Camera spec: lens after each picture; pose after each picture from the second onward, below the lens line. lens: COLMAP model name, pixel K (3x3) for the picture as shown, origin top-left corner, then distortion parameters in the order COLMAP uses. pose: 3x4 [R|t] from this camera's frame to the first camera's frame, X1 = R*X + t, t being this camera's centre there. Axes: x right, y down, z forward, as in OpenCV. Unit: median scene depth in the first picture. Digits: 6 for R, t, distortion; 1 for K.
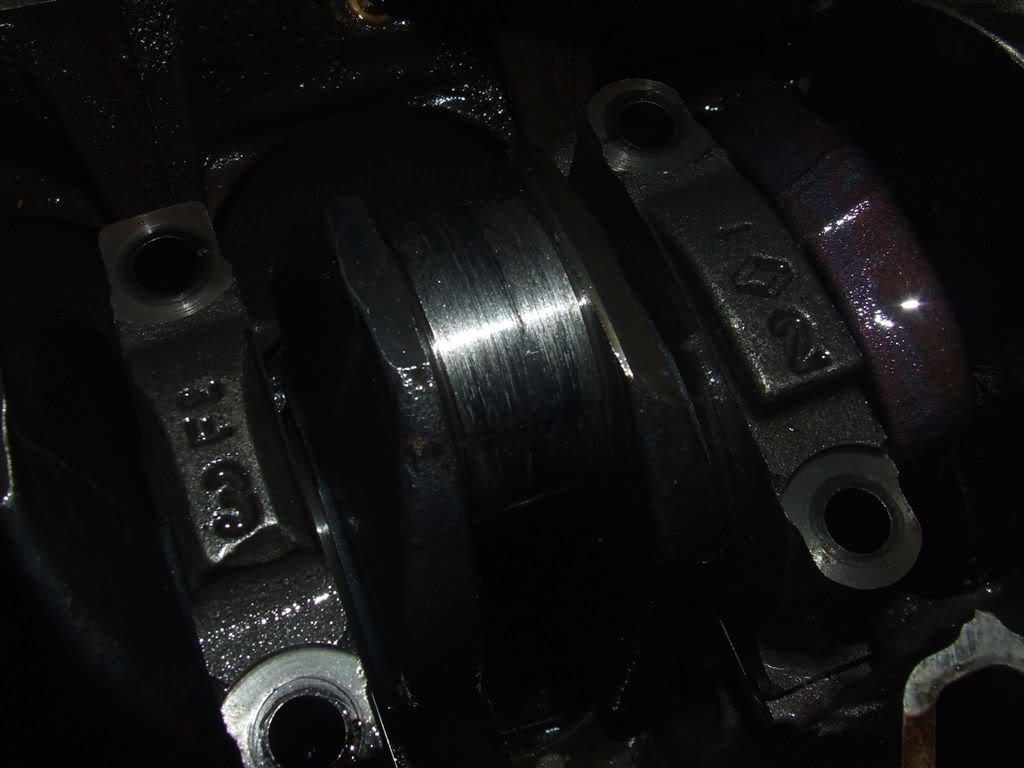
lens RADIAL K [[1154.7, 0, 512.0], [0, 1154.7, 384.0], [0, 0, 1]] dist [-0.090893, 0.001498]
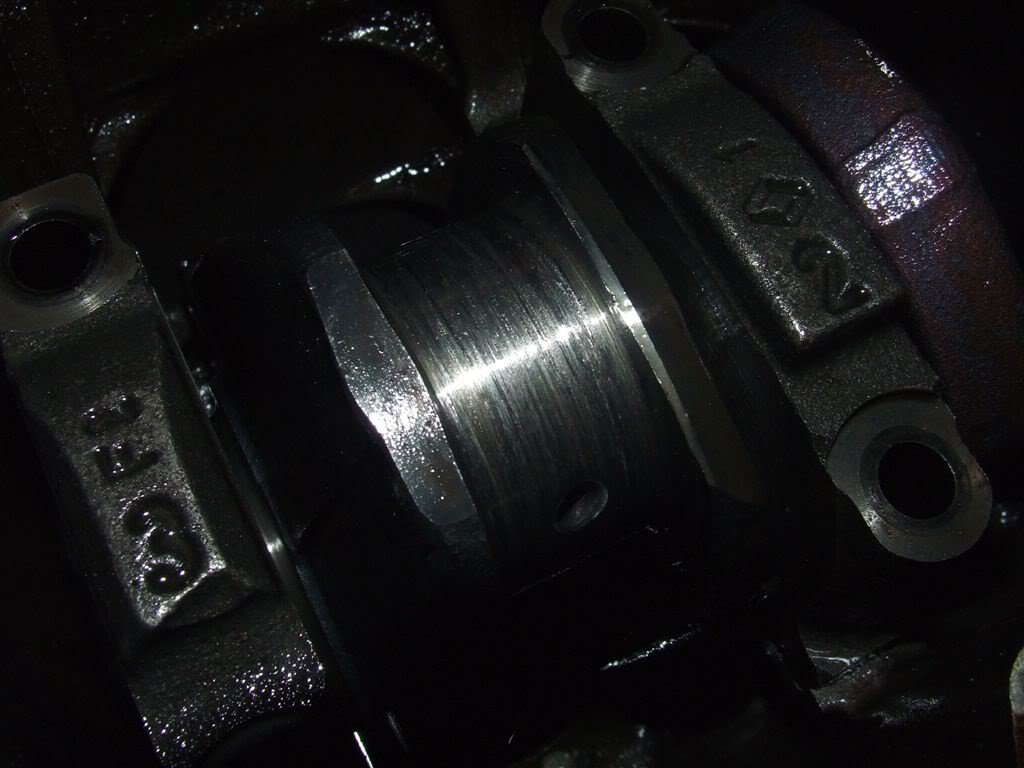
lens RADIAL K [[1154.7, 0, 512.0], [0, 1154.7, 384.0], [0, 0, 1]] dist [-0.090893, 0.001498]
pose [[0.993106, -0.100622, 0.060128, -0.038286], [0.097846, 0.994069, 0.047458, -0.020707], [-0.064547, -0.041248, 0.997062, 0.182039]]
